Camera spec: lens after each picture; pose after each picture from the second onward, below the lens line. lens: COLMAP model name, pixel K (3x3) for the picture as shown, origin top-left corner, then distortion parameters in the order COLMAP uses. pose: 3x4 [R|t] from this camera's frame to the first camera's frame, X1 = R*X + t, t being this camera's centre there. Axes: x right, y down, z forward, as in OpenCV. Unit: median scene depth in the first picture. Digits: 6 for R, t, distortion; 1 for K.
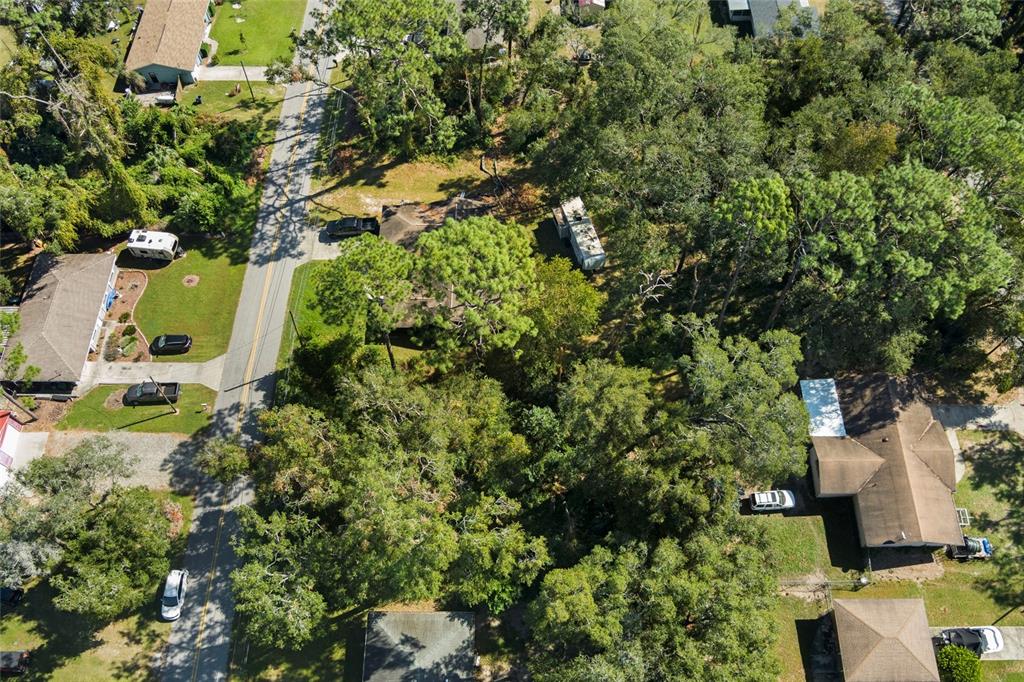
lens RADIAL K [[849.5, 0, 517.3], [0, 849.5, 346.0], [0, 0, 1]] dist [-0.060118, 0.033747]
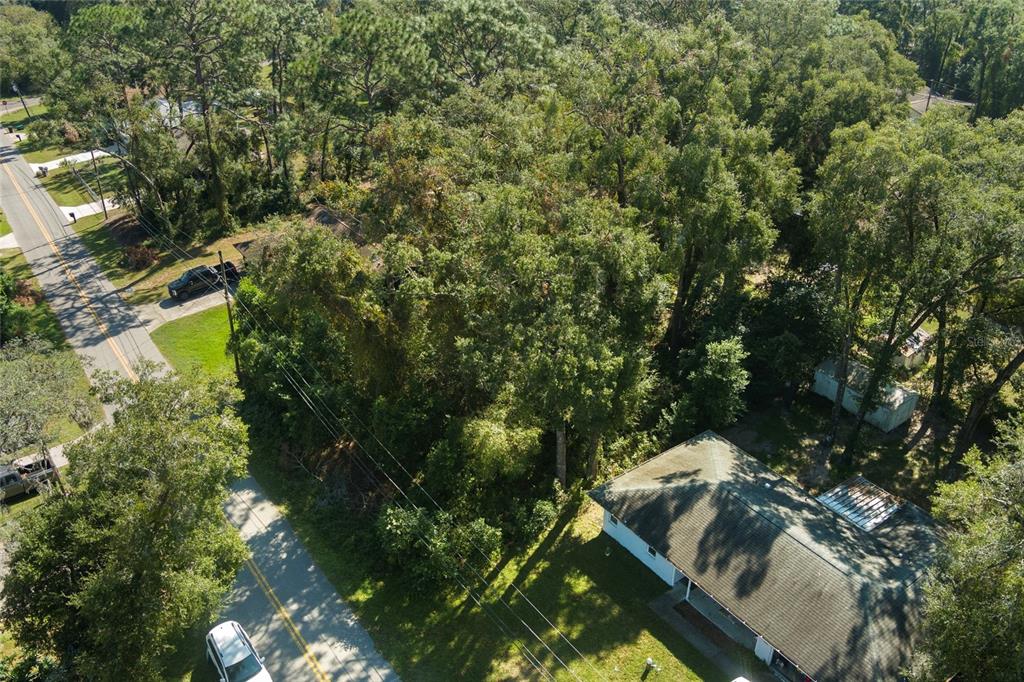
lens RADIAL K [[849.5, 0, 508.8], [0, 849.5, 338.5], [0, 0, 1]] dist [-0.060118, 0.033747]
pose [[0.810669, -0.293665, 0.506534, -0.357768], [0.516455, 0.766227, -0.382322, 0.317496], [-0.275846, 0.571539, 0.772821, 0.363435]]
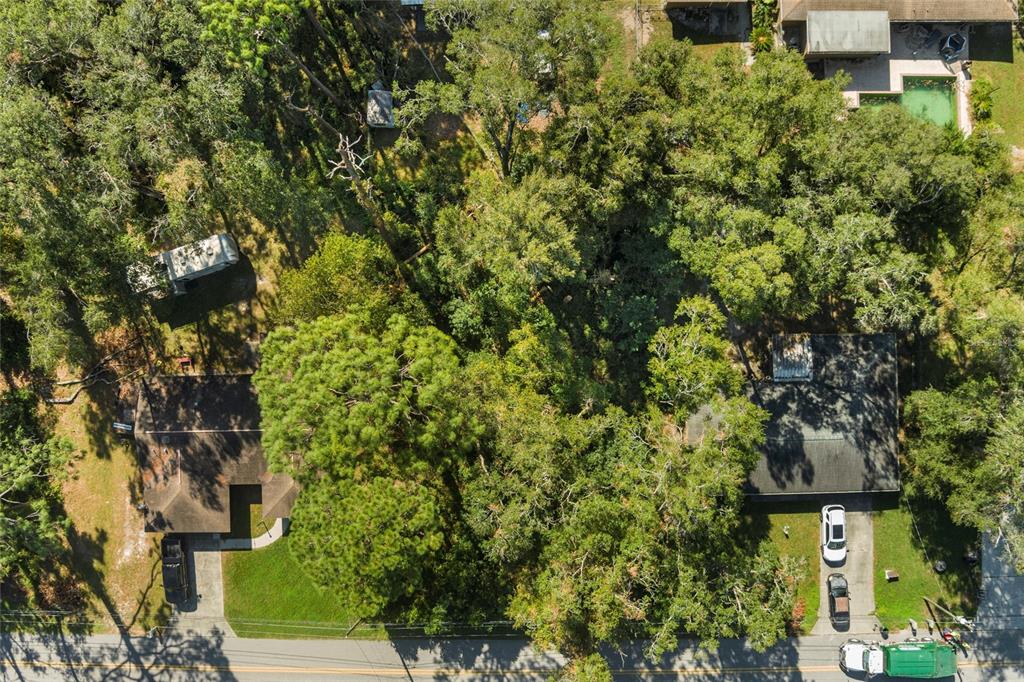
lens RADIAL K [[849.5, 0, 510.1], [0, 849.5, 345.5], [0, 0, 1]] dist [-0.060118, 0.033747]
pose [[-0.025183, -0.999610, 0.012106, -0.012247], [0.885201, -0.016670, 0.464911, -0.214034], [-0.464527, 0.022424, 0.885275, 0.191381]]
